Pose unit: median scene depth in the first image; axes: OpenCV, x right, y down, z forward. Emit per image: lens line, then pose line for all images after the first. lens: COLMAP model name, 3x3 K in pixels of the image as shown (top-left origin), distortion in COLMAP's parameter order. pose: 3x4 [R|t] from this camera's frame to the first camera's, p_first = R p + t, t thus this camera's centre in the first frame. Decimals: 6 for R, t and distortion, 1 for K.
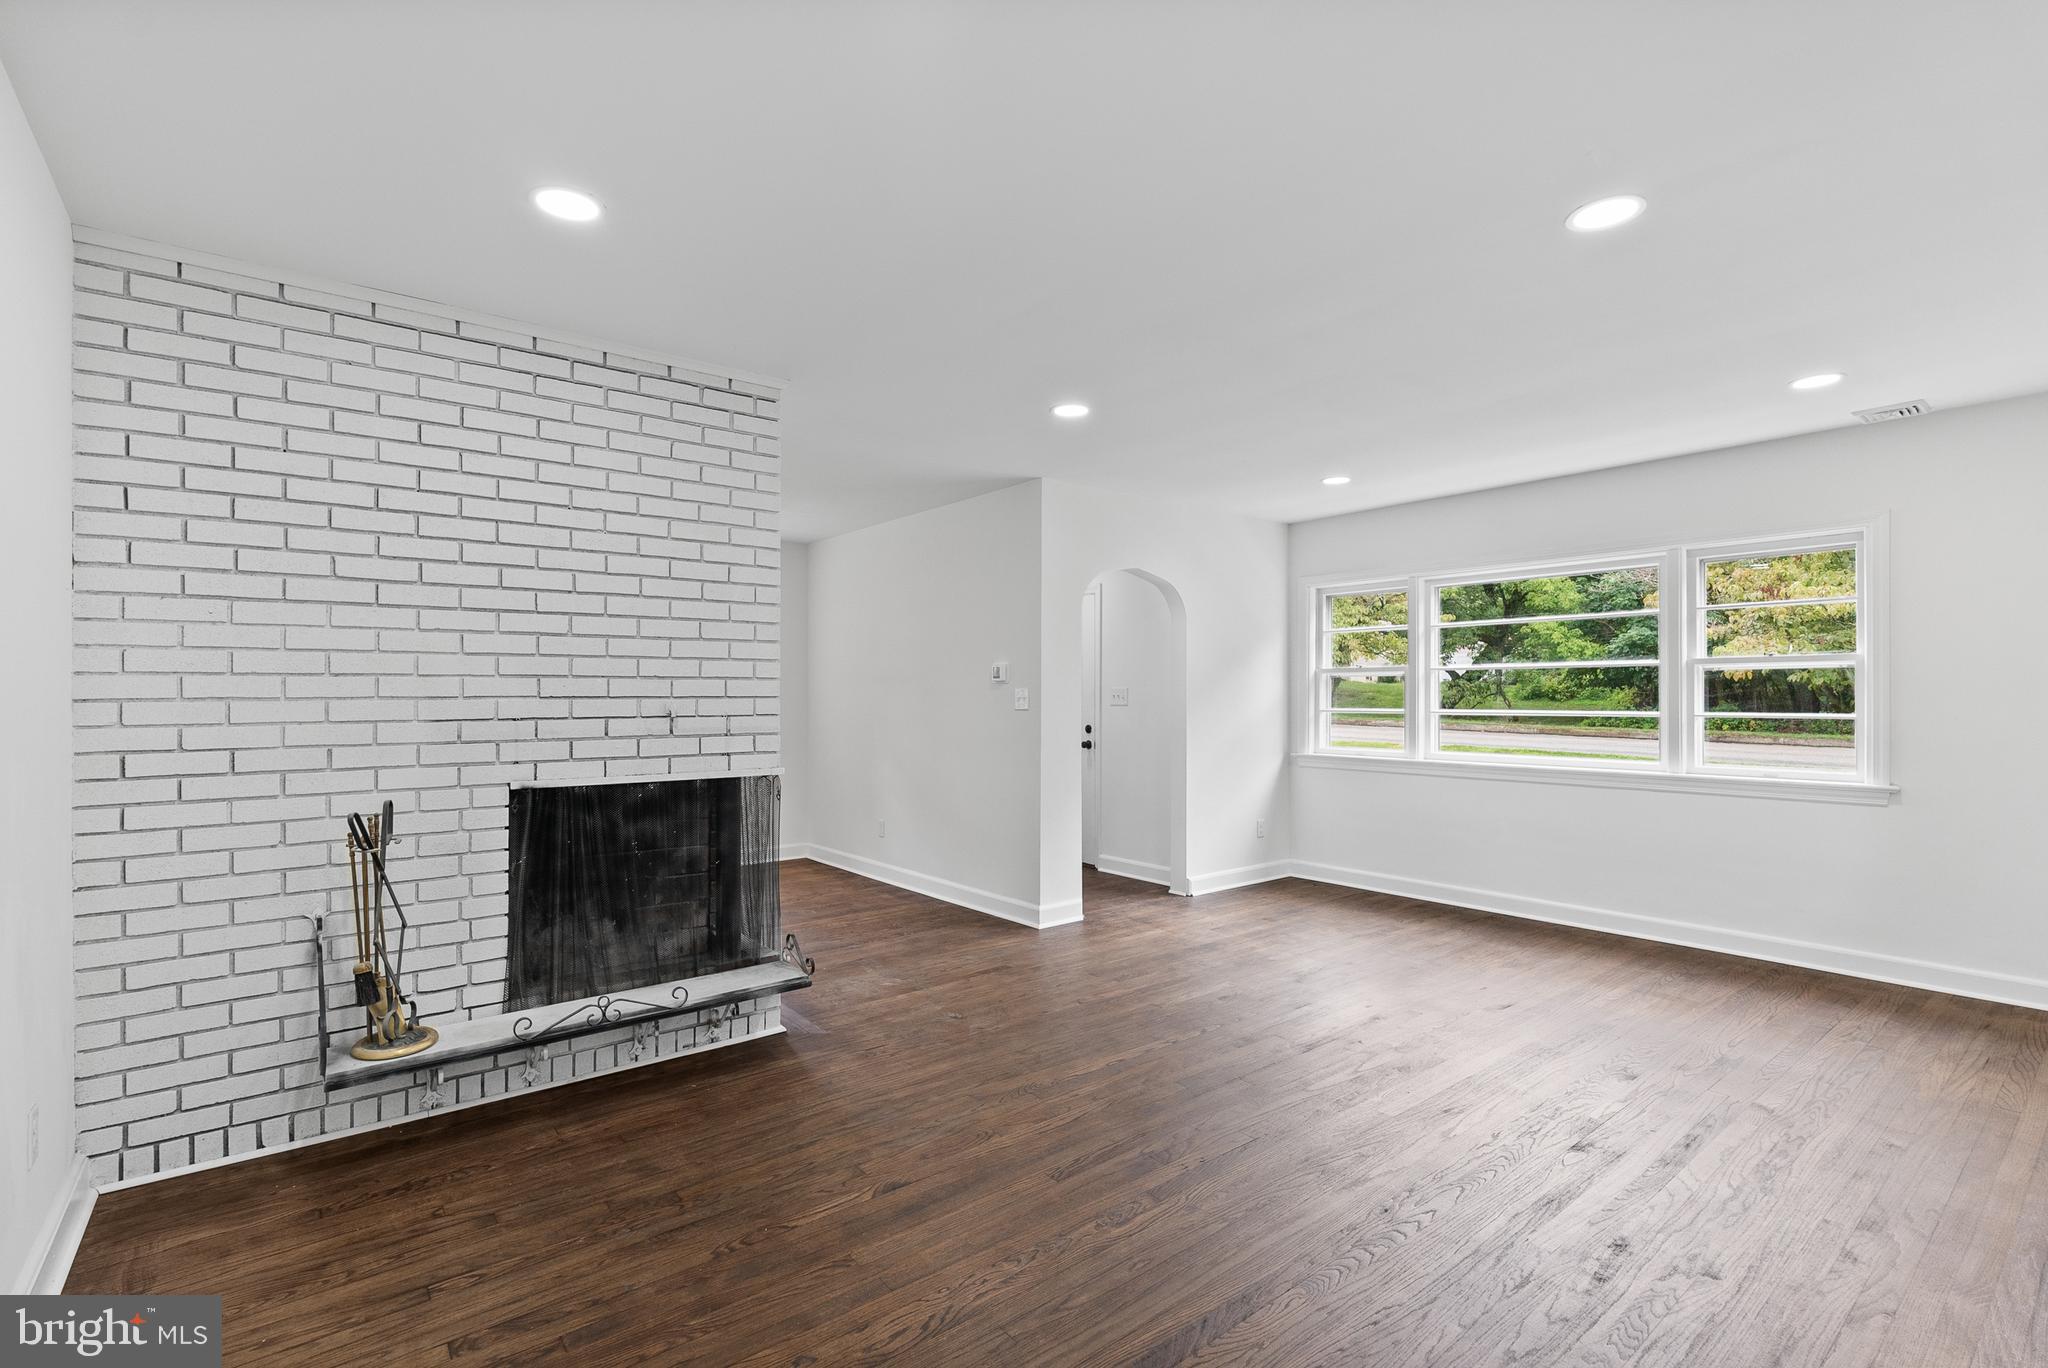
lens RADIAL K [[922.4, 0, 1023.4], [0, 922.4, 698.2], [0, 0, 1]] dist [-0.004237, -0.000451]
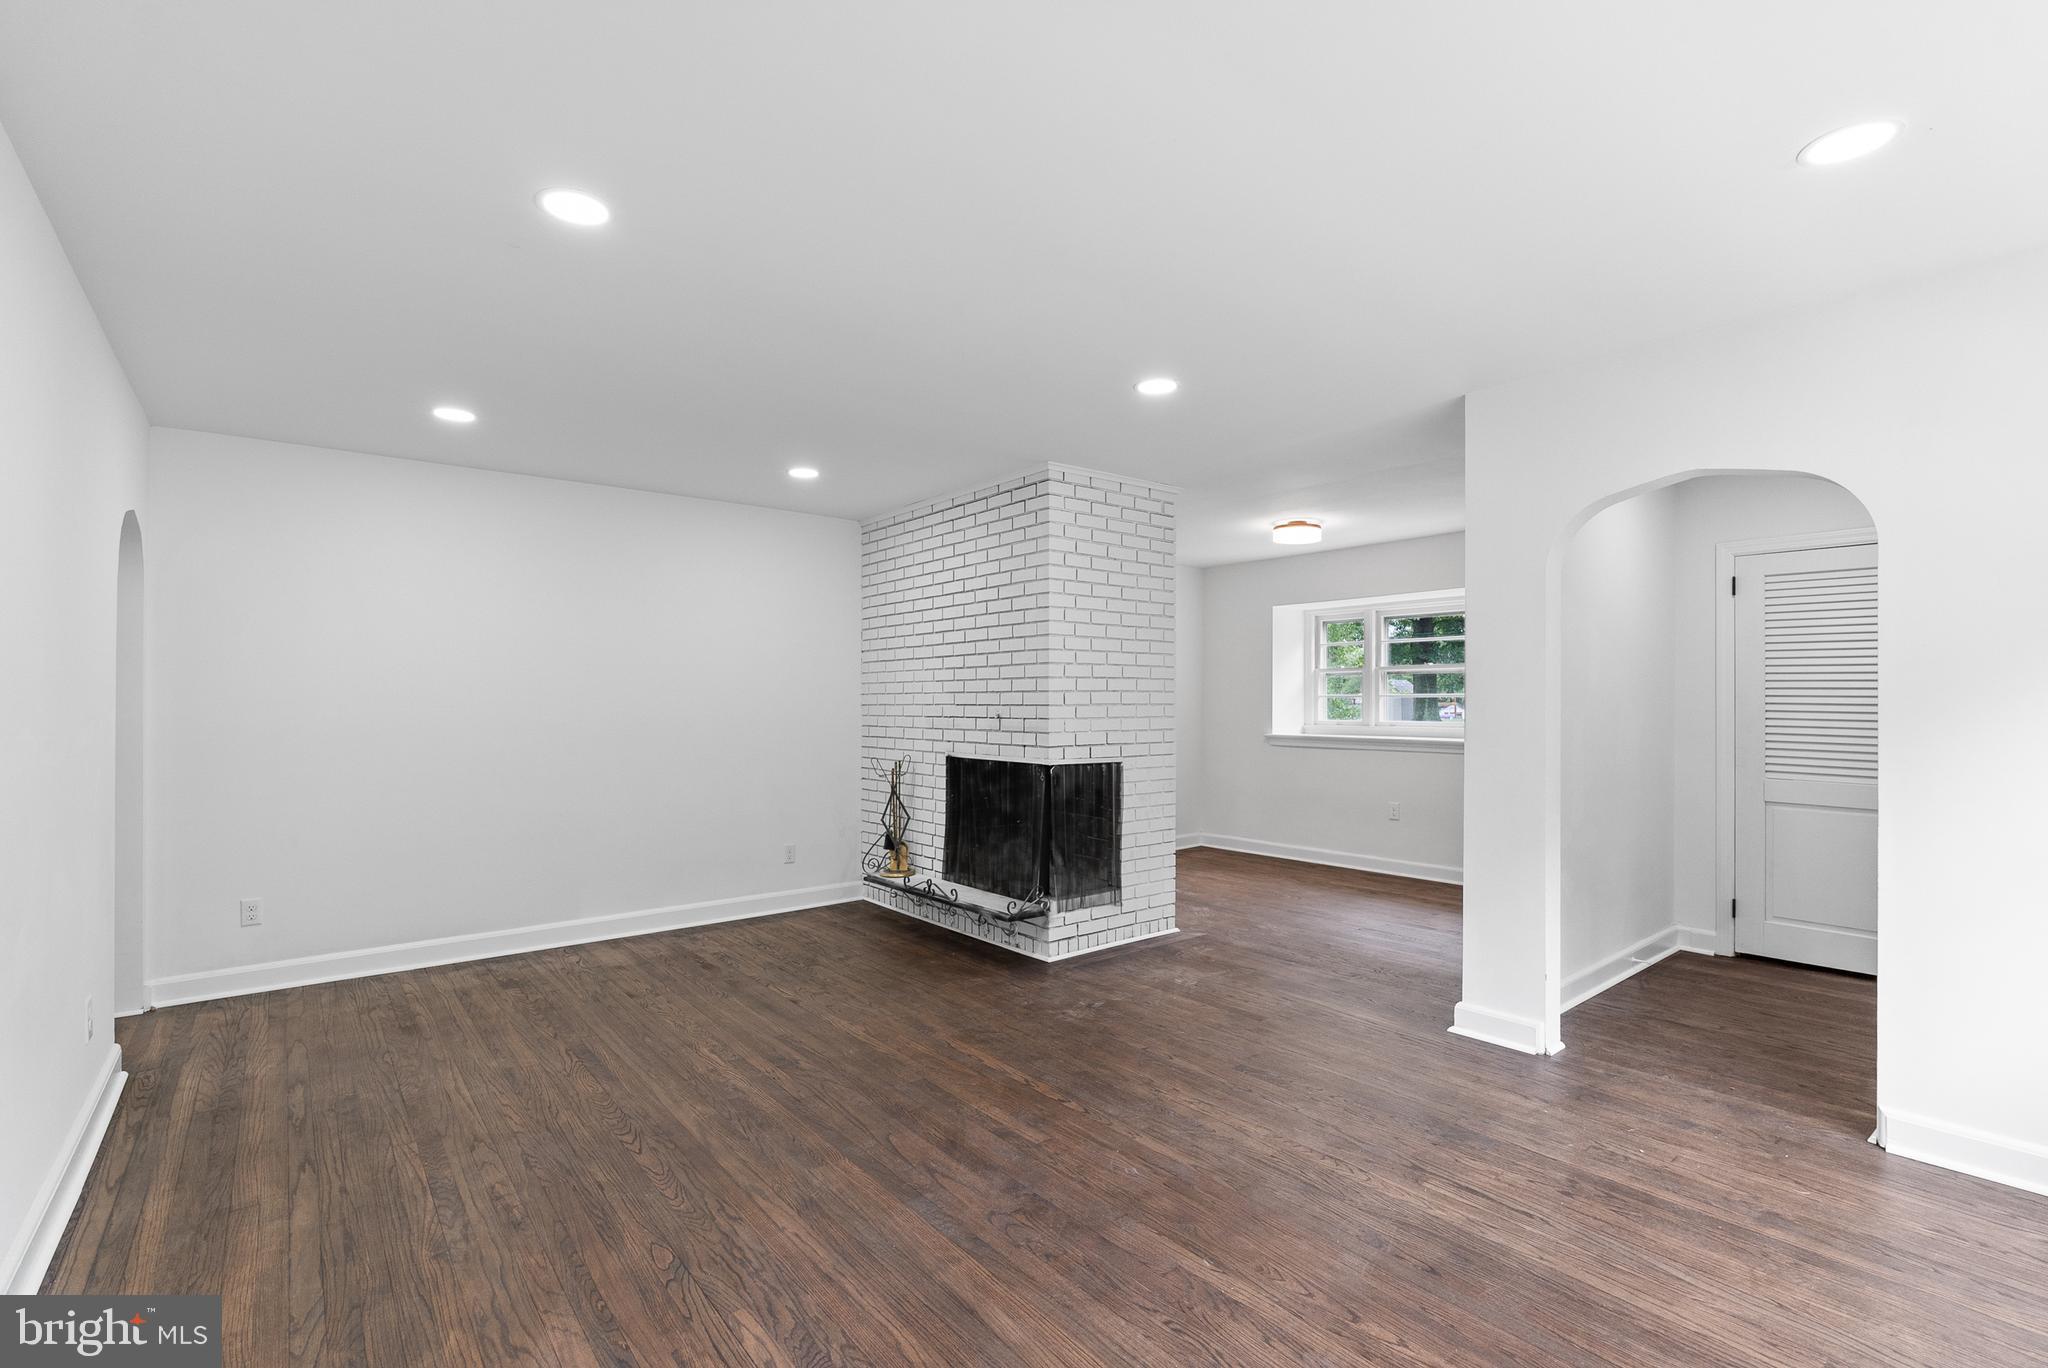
lens RADIAL K [[922.4, 0, 1023.4], [0, 922.4, 698.2], [0, 0, 1]] dist [-0.004237, -0.000451]
pose [[0.012898, 0.000472, -0.999917, 1.214719], [0.000601, 1.000000, 0.000480, -0.013829], [0.999917, -0.000607, 0.012897, 1.104458]]
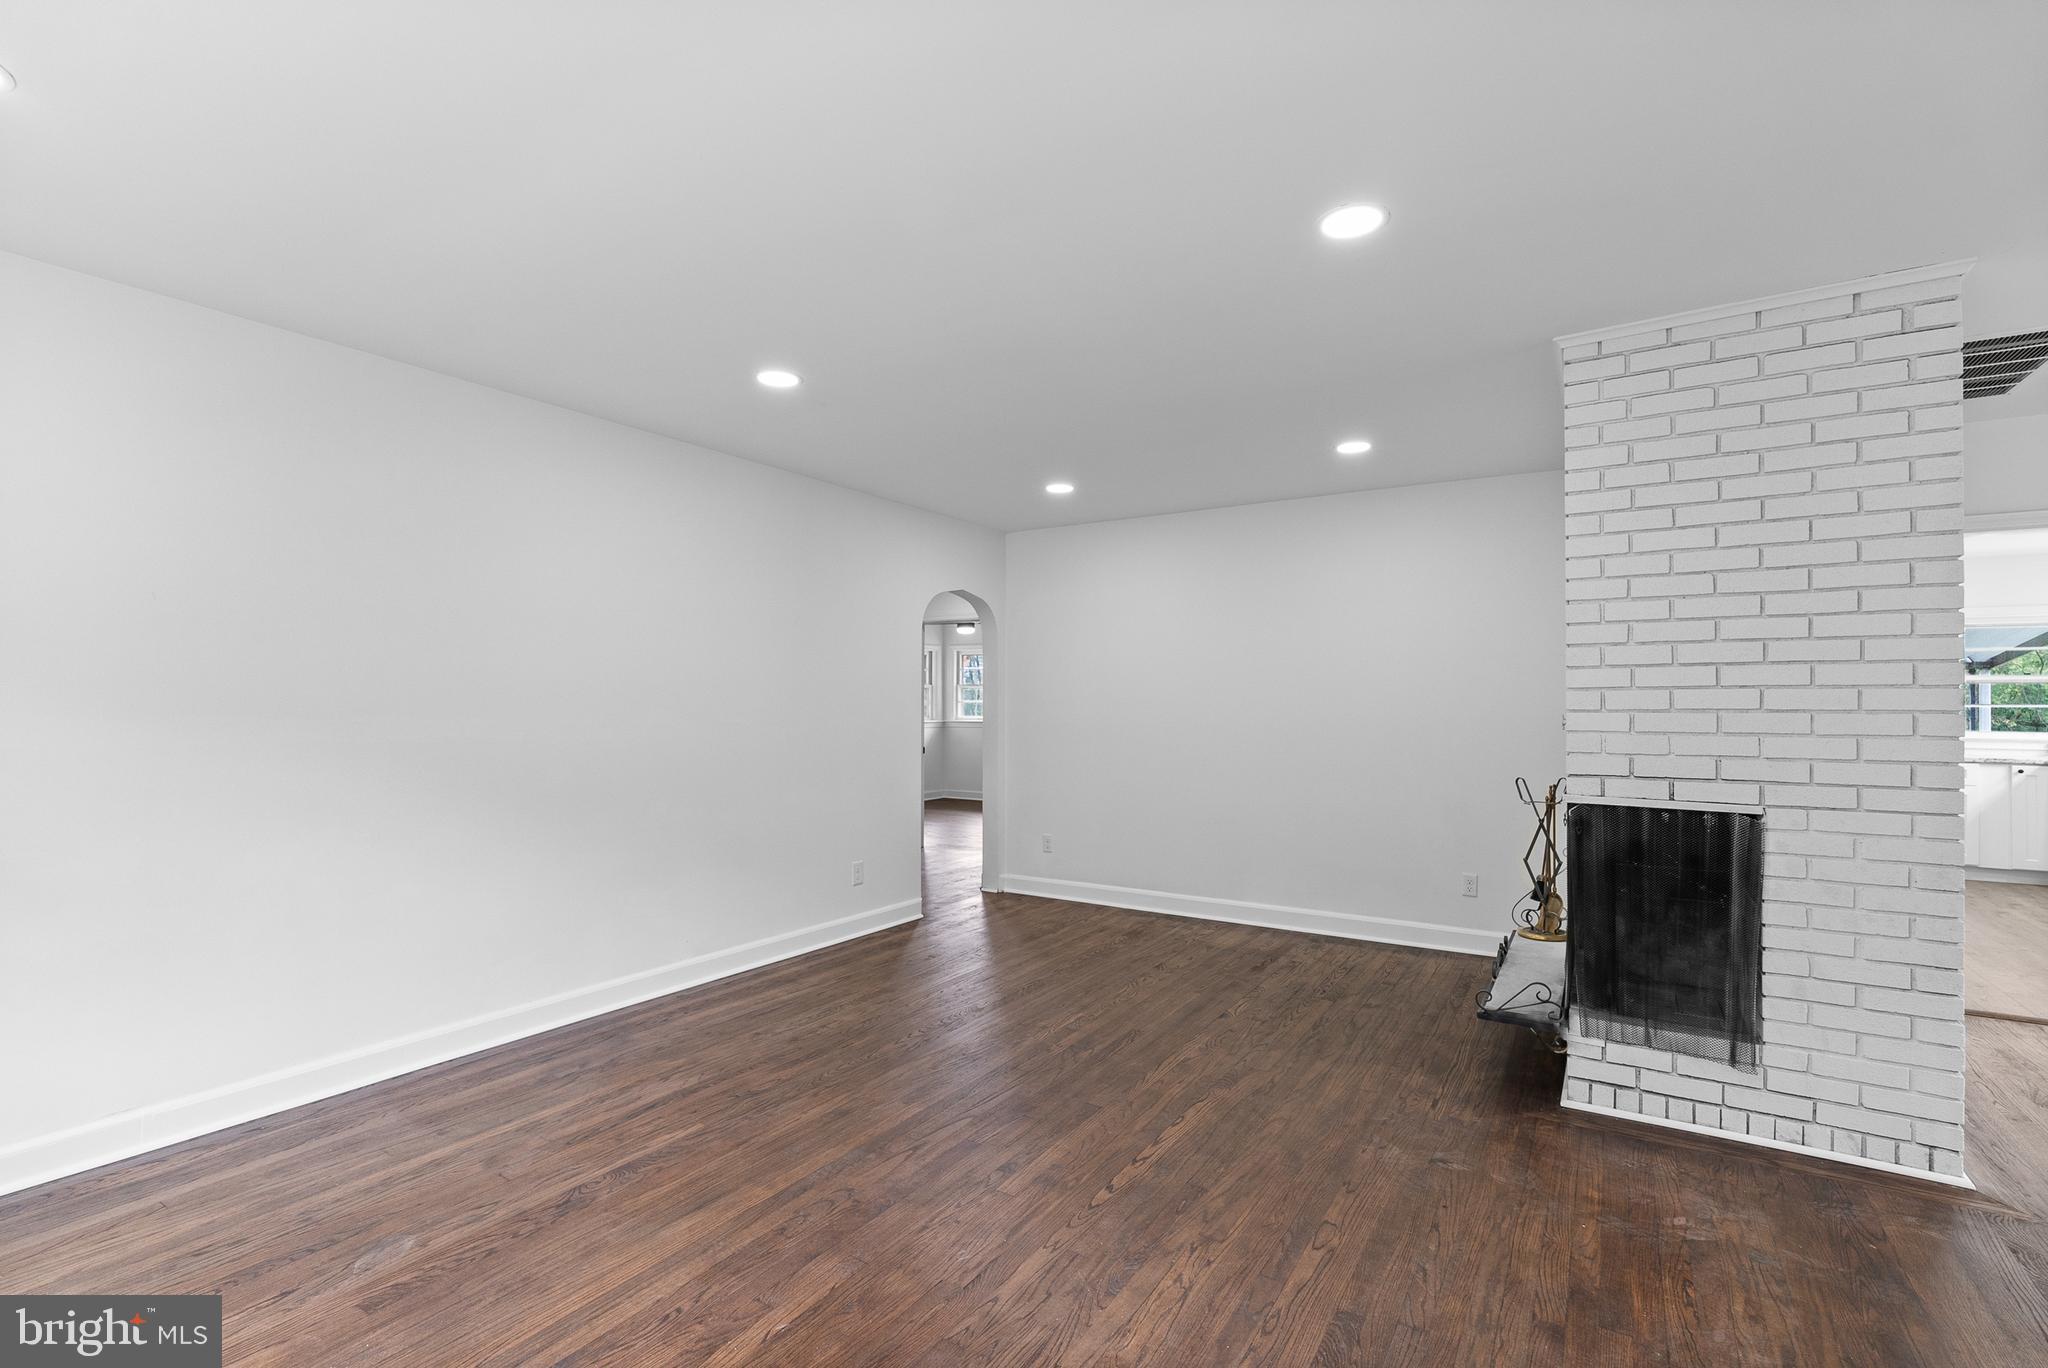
lens RADIAL K [[922.4, 0, 1023.4], [0, 922.4, 698.2], [0, 0, 1]] dist [-0.004237, -0.000451]
pose [[-0.942842, -0.000819, -0.333239, 0.571556], [0.000832, 0.999988, -0.004811, -0.010569], [0.333239, -0.004814, -0.942830, 1.901972]]
